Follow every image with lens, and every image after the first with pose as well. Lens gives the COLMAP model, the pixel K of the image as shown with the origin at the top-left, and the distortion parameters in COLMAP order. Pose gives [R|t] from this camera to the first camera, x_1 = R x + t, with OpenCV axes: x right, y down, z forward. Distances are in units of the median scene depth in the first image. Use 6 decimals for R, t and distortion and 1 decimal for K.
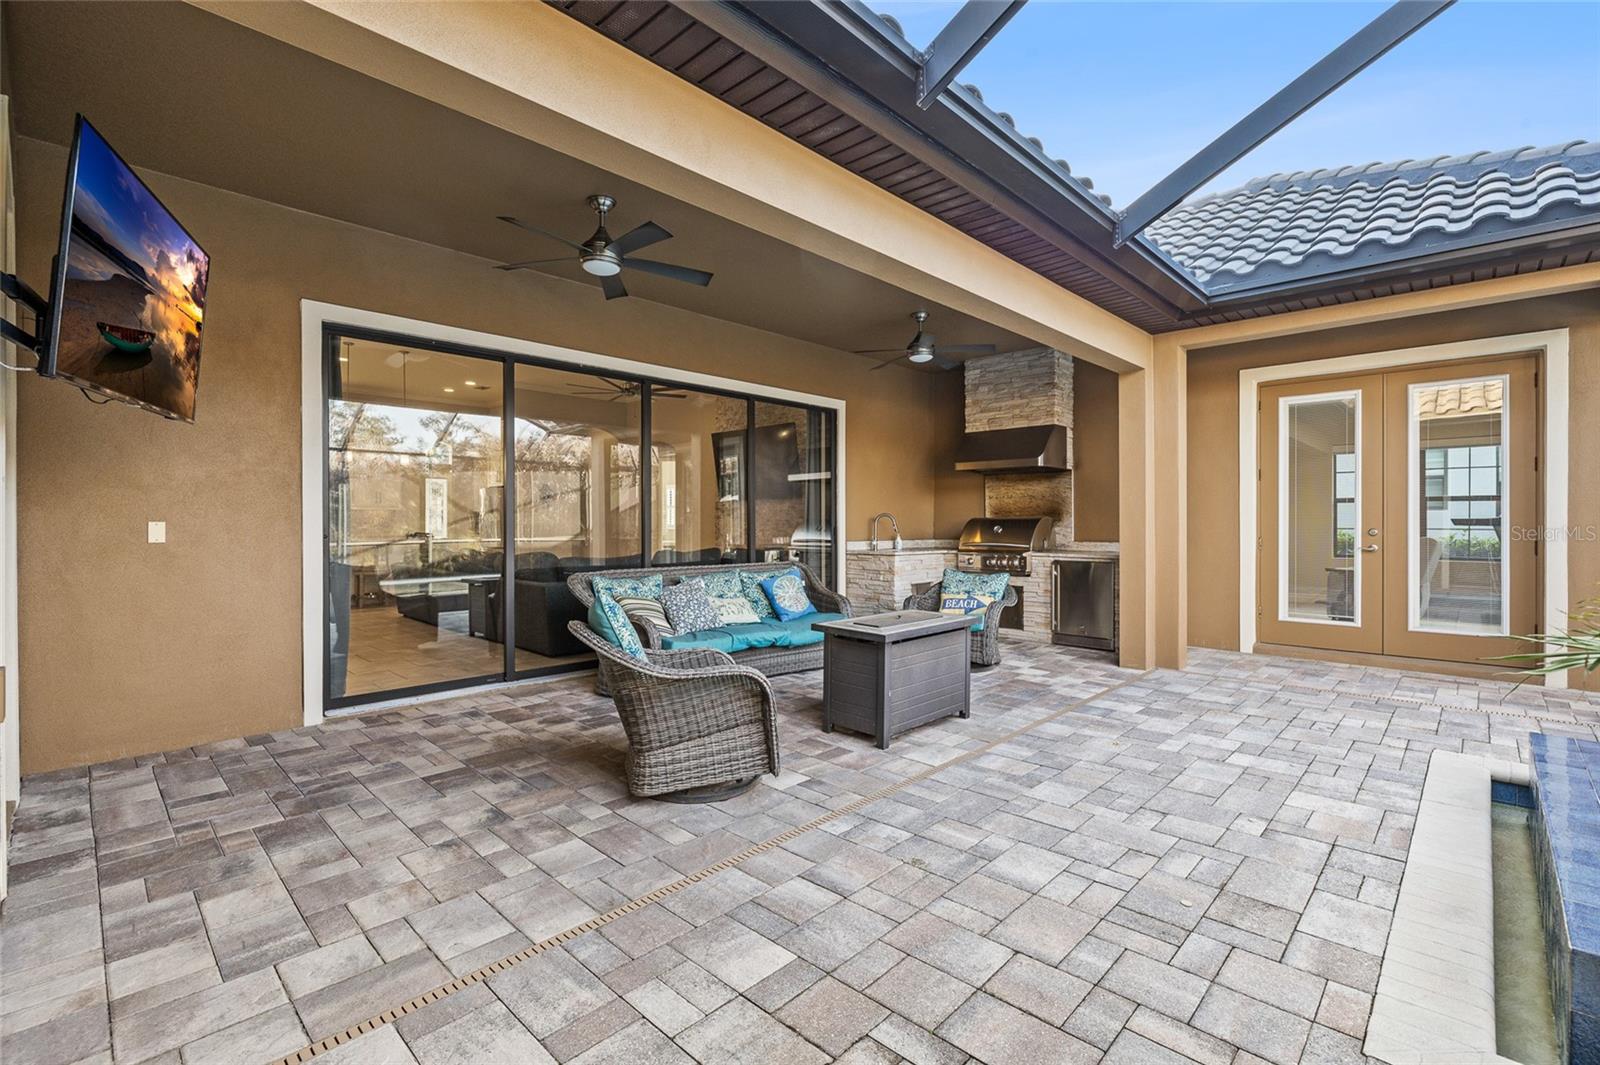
lens RADIAL K [[713.4, 0, 802.5], [0, 713.4, 521.0], [0, 0, 1]] dist [-0.006581, 0.000568]
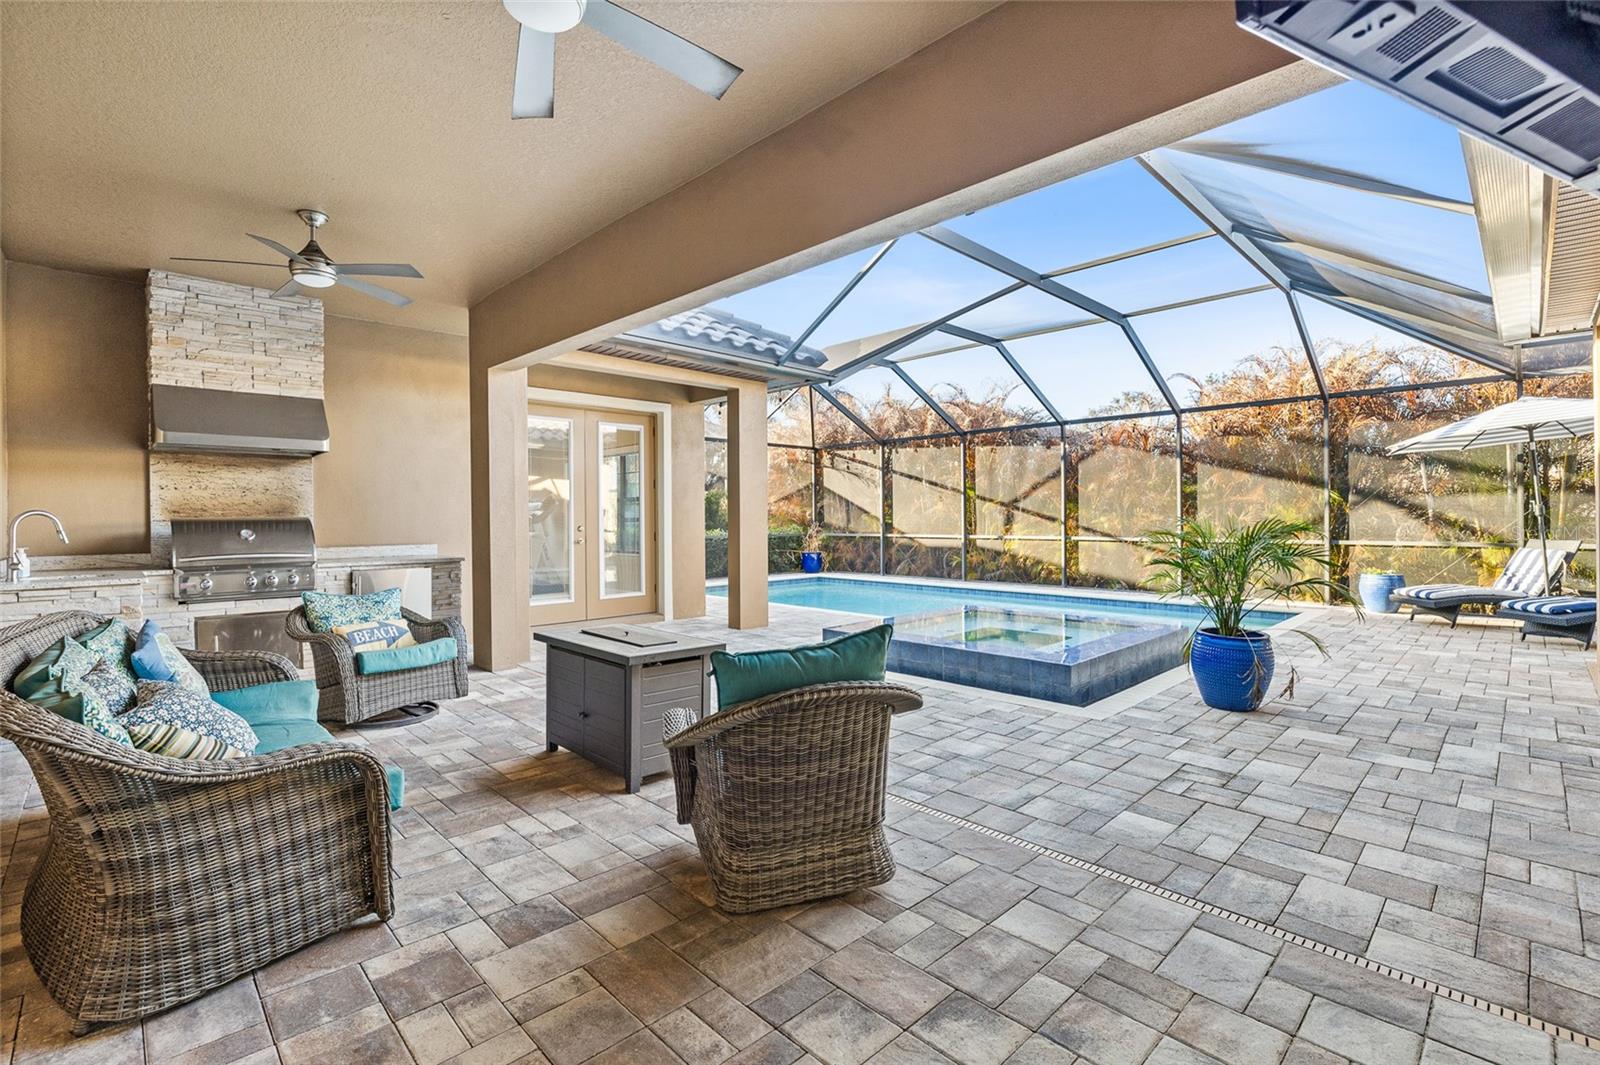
lens RADIAL K [[713.4, 0, 802.5], [0, 713.4, 521.0], [0, 0, 1]] dist [-0.006581, 0.000568]
pose [[0.036879, -0.005513, 0.999305, -0.541588], [0.005207, 0.999972, 0.005325, -0.003528], [-0.999306, 0.005007, 0.036906, 0.574220]]
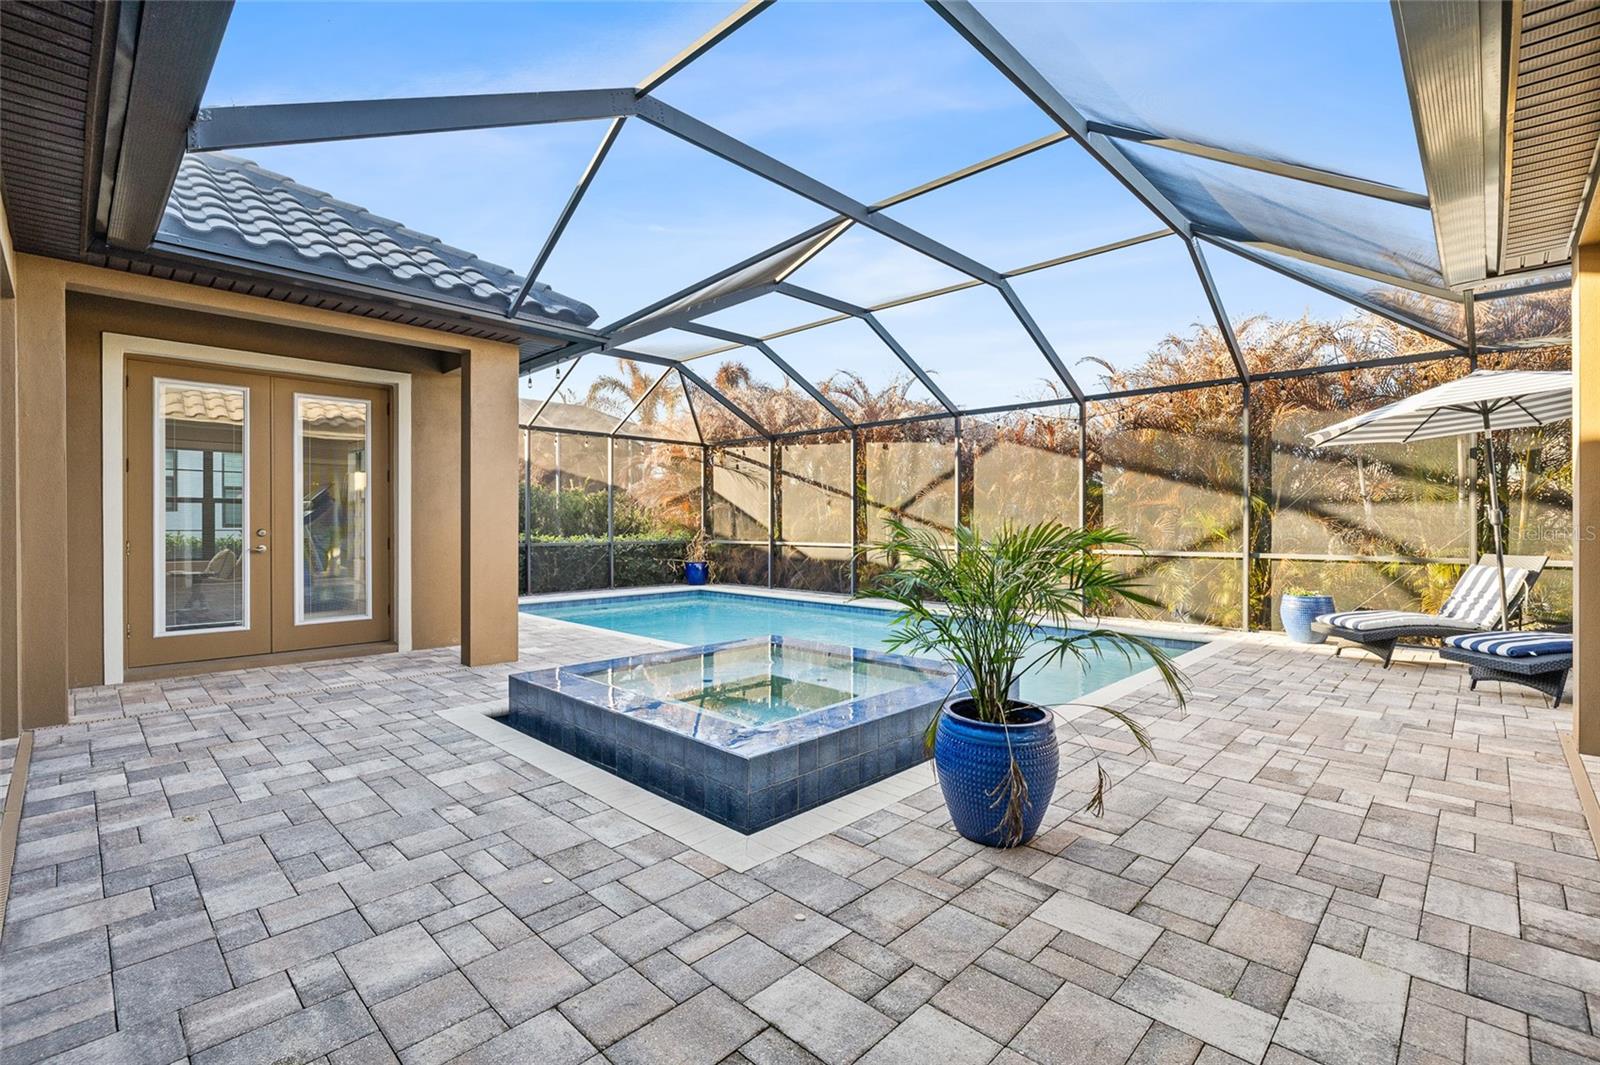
lens RADIAL K [[712.9, 0, 802.7], [0, 712.9, 529.4], [0, 0, 1]] dist [-0.005651, 0.000174]
pose [[0.007797, -0.007456, 0.999942, -0.204378], [-0.001617, 0.999971, 0.007469, 0.002383], [-0.999968, -0.001675, 0.007784, 0.244810]]
